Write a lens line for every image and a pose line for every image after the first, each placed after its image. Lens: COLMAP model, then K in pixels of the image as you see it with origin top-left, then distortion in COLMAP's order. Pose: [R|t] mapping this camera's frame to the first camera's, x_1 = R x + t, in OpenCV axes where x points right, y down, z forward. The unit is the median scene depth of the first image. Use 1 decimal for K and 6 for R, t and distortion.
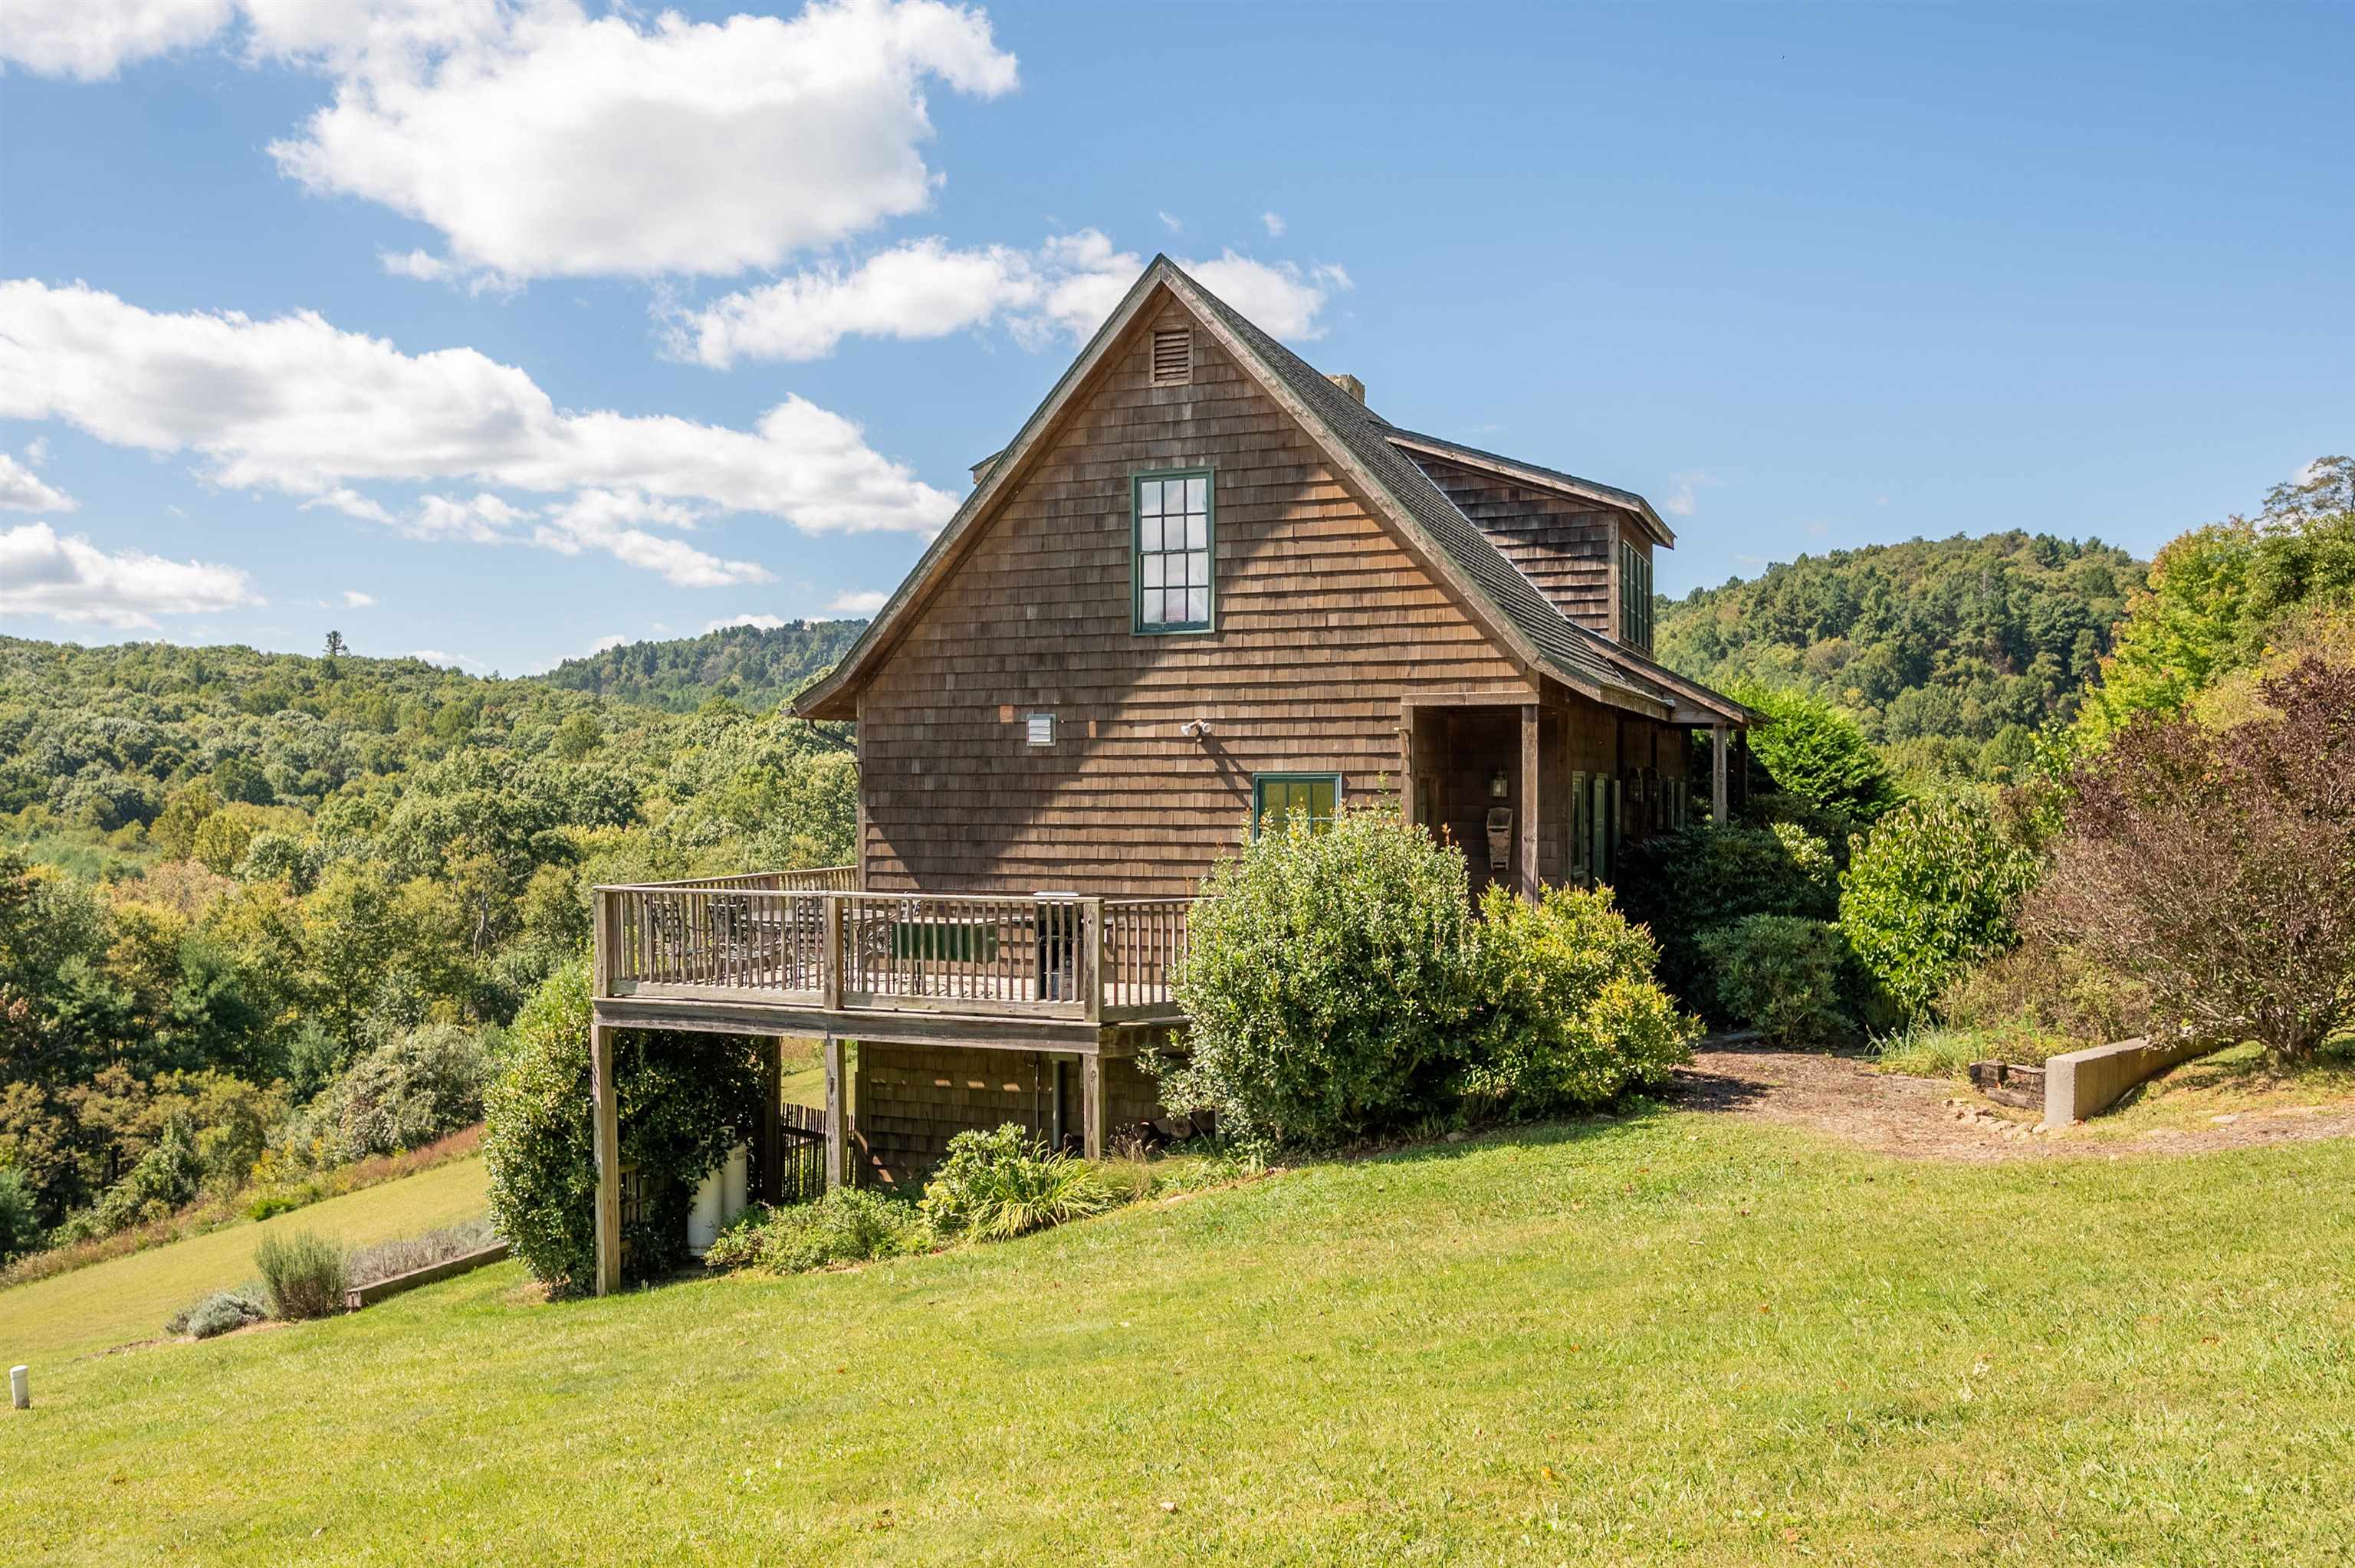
lens RADIAL K [[1846.5, 0, 1169.3], [0, 1846.5, 787.0], [0, 0, 1]] dist [-0.052627, 0.004040]
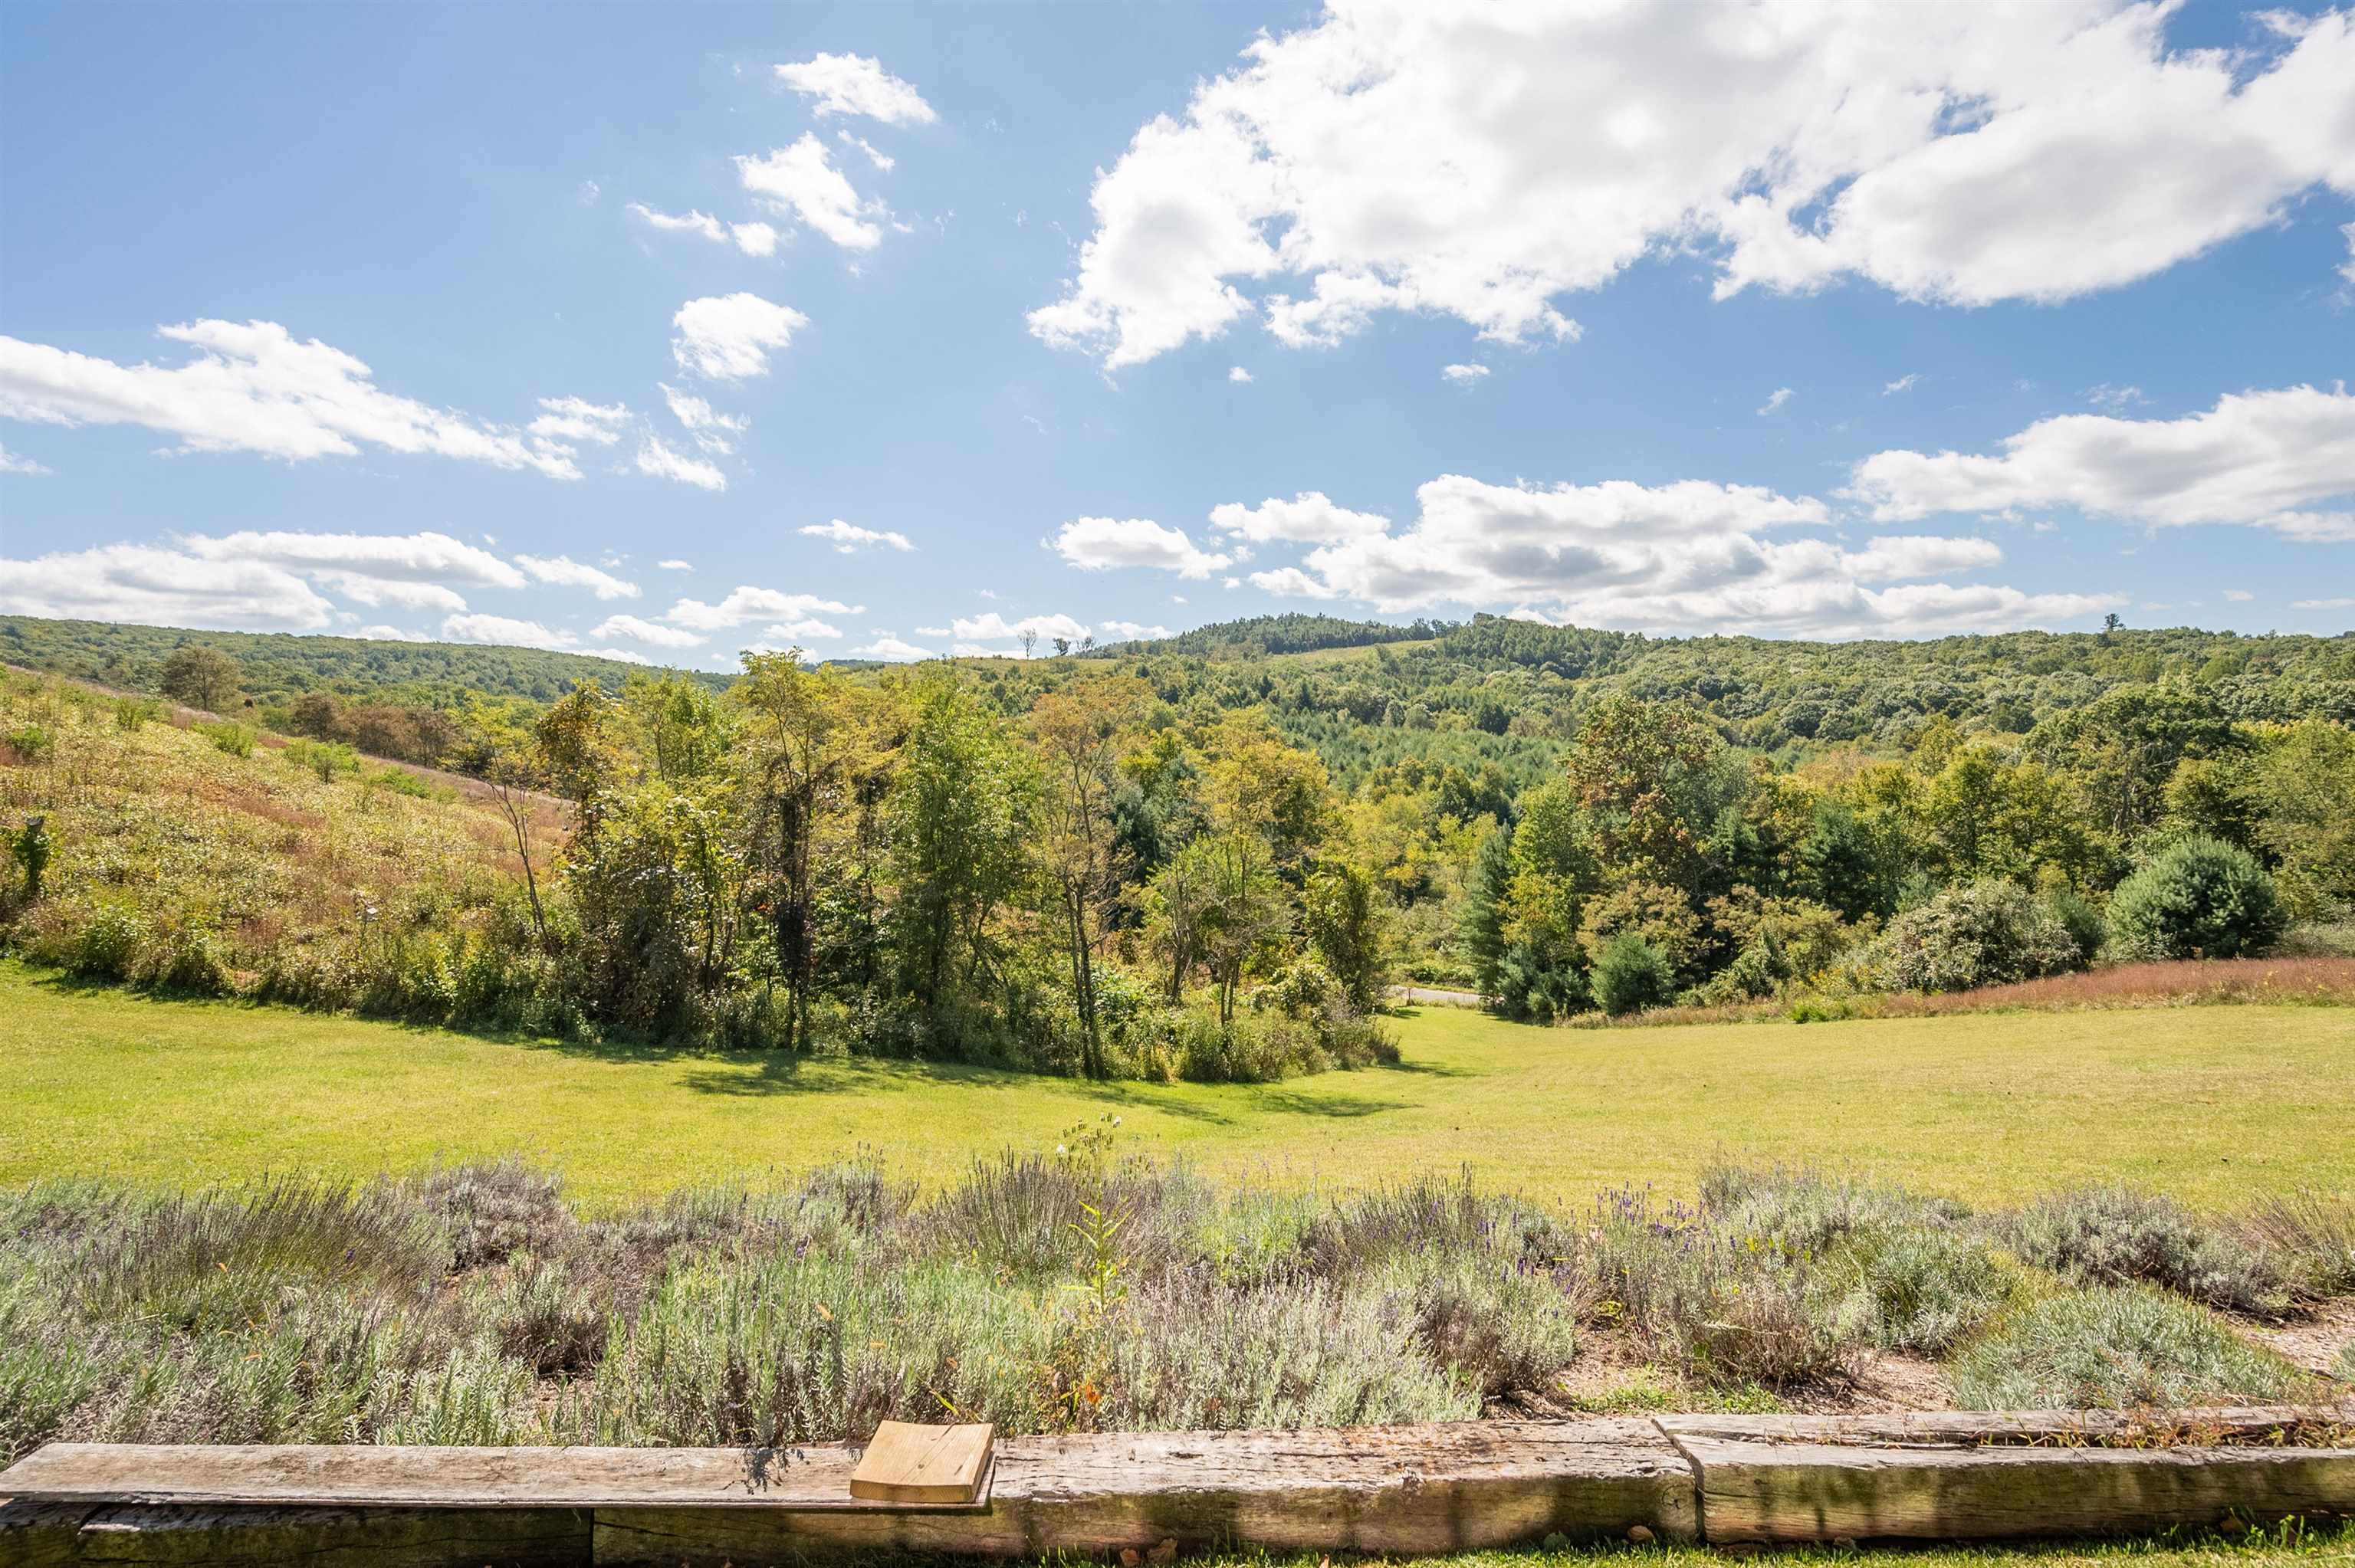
lens RADIAL K [[1034.5, 0, 1163.2], [0, 1034.5, 791.5], [0, 0, 1]] dist [0.001929, 0.000404]
pose [[0.387568, 0.043013, -0.920837, -0.020024], [0.010626, 0.998636, 0.051120, 0.026750], [0.921780, -0.029598, 0.386583, 0.211893]]
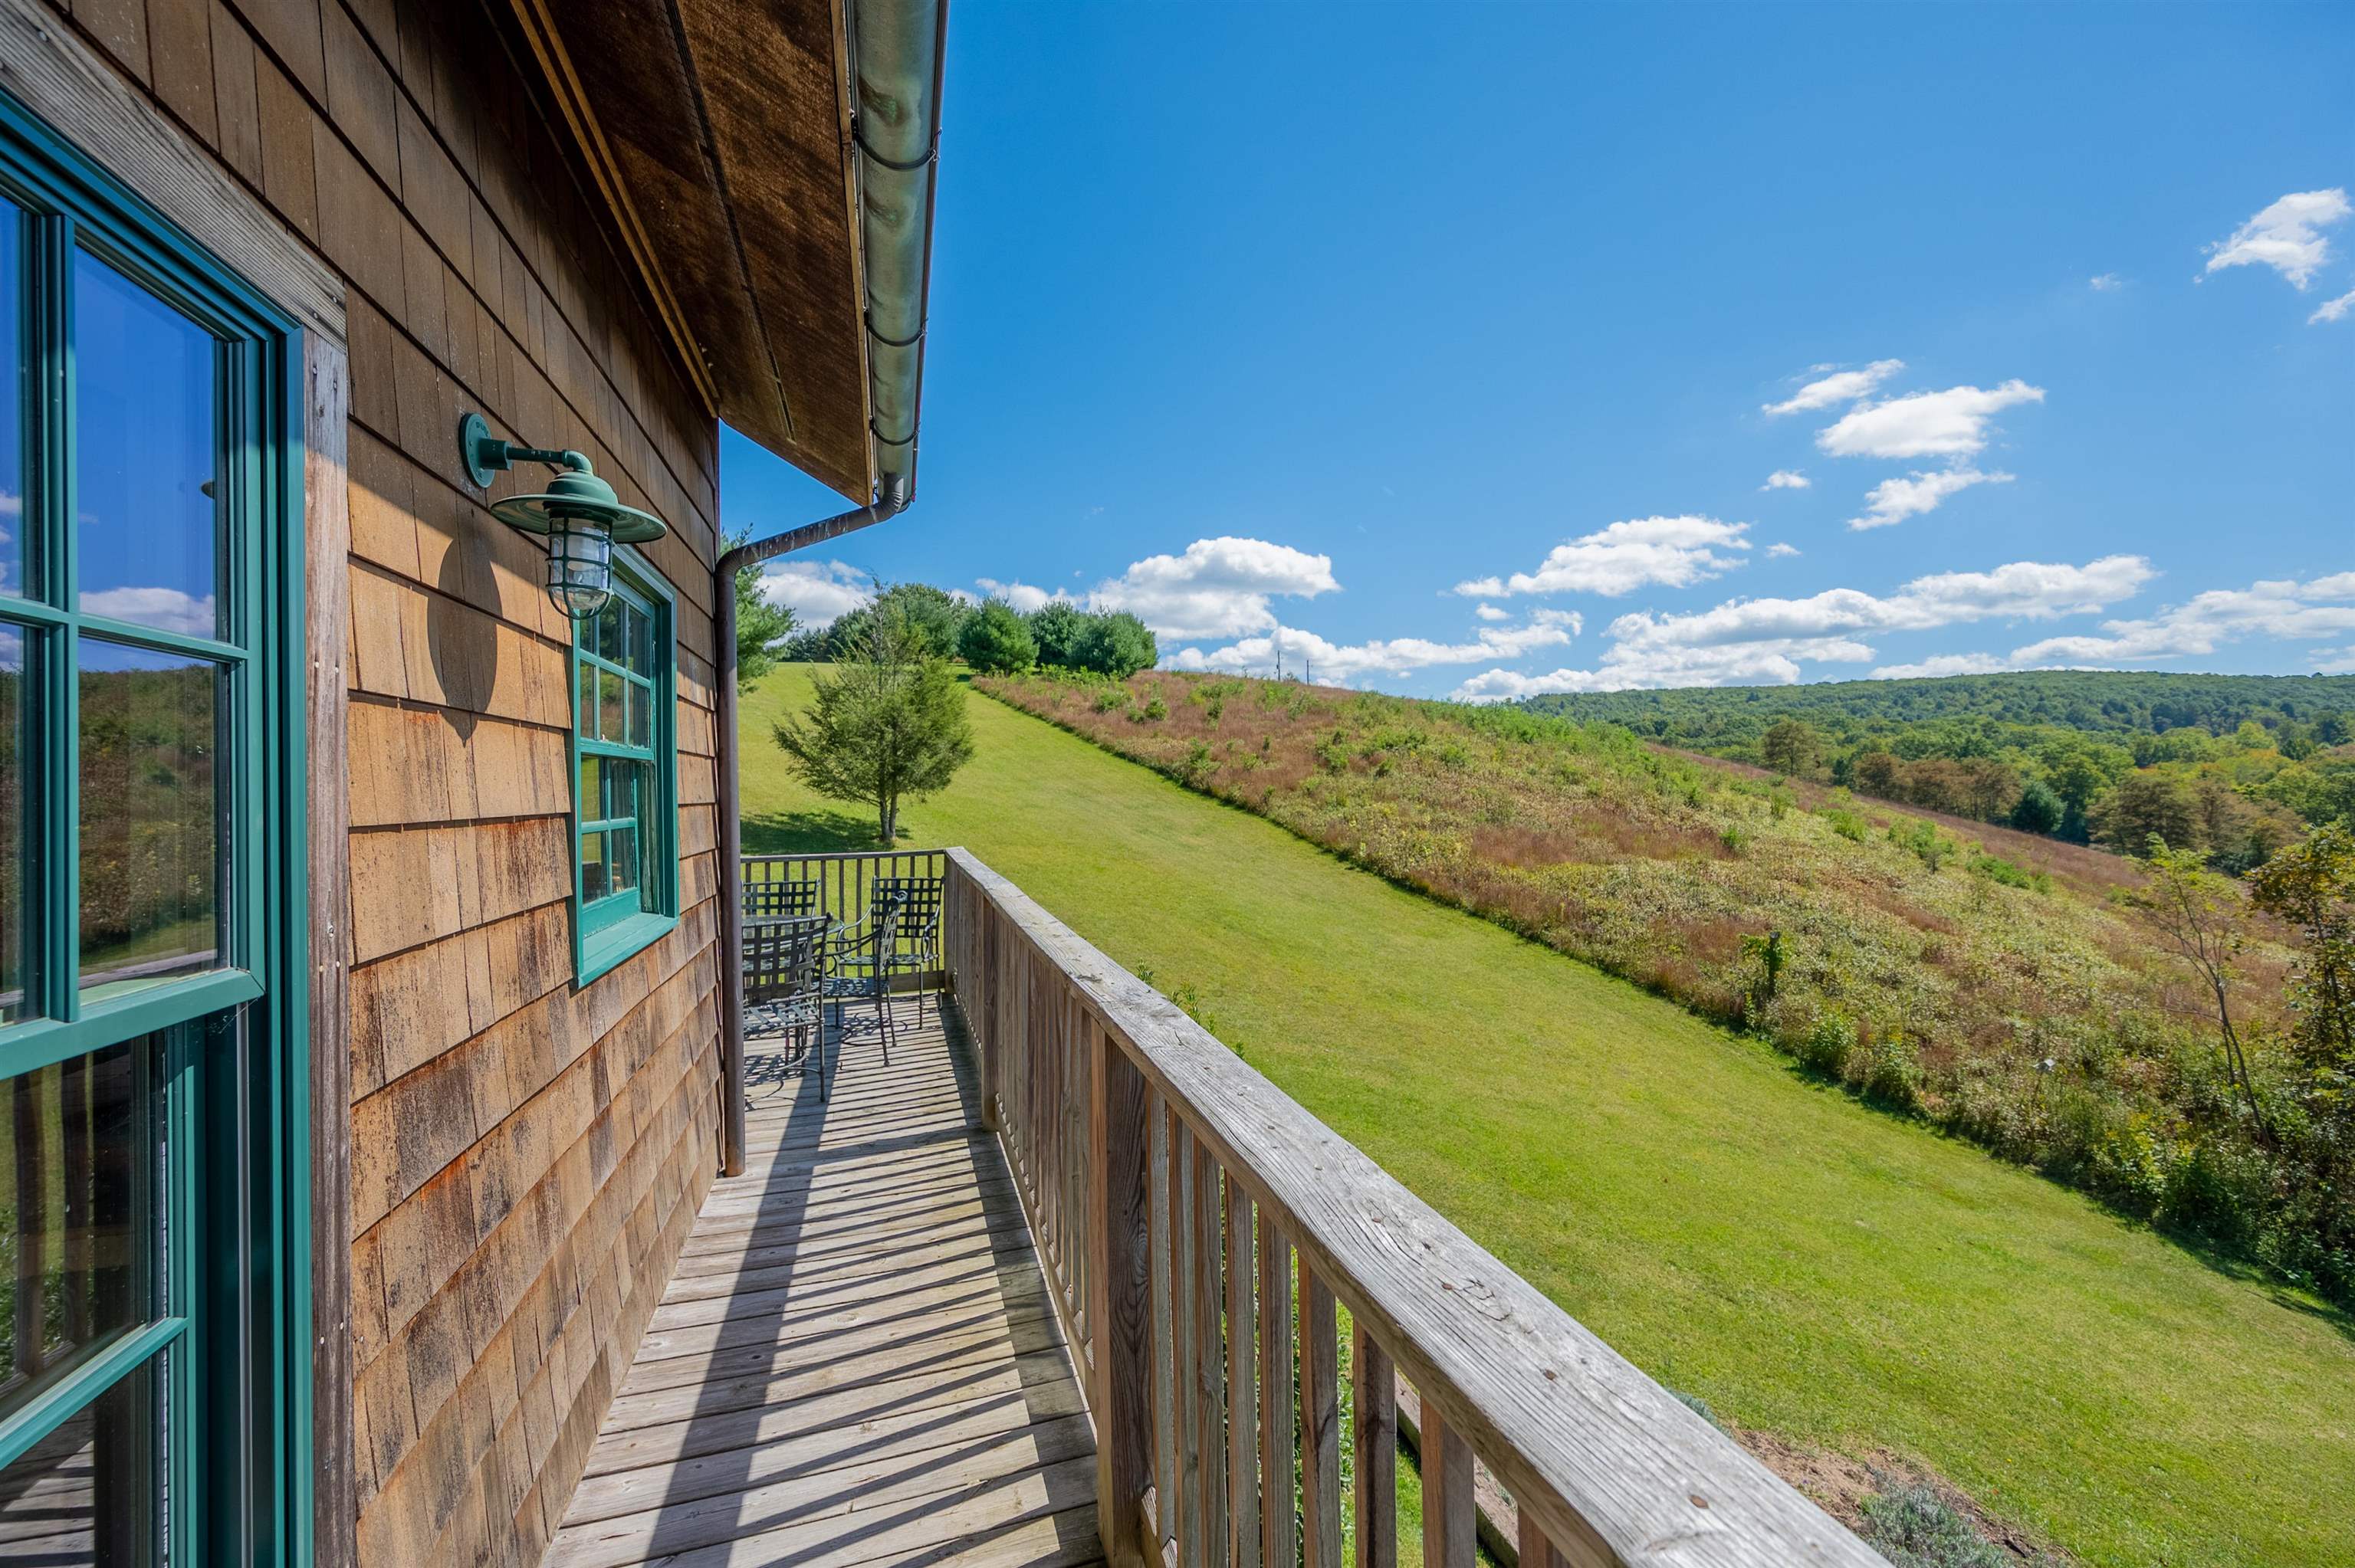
lens RADIAL K [[942.5, 0, 1179.5], [0, 942.5, 777.7], [0, 0, 1]] dist [0.001923, -0.000432]
pose [[-0.784266, 0.006704, -0.620389, -0.018385], [0.015288, 0.999847, -0.008523, 0.003740], [0.620237, -0.016169, -0.784248, 0.188587]]
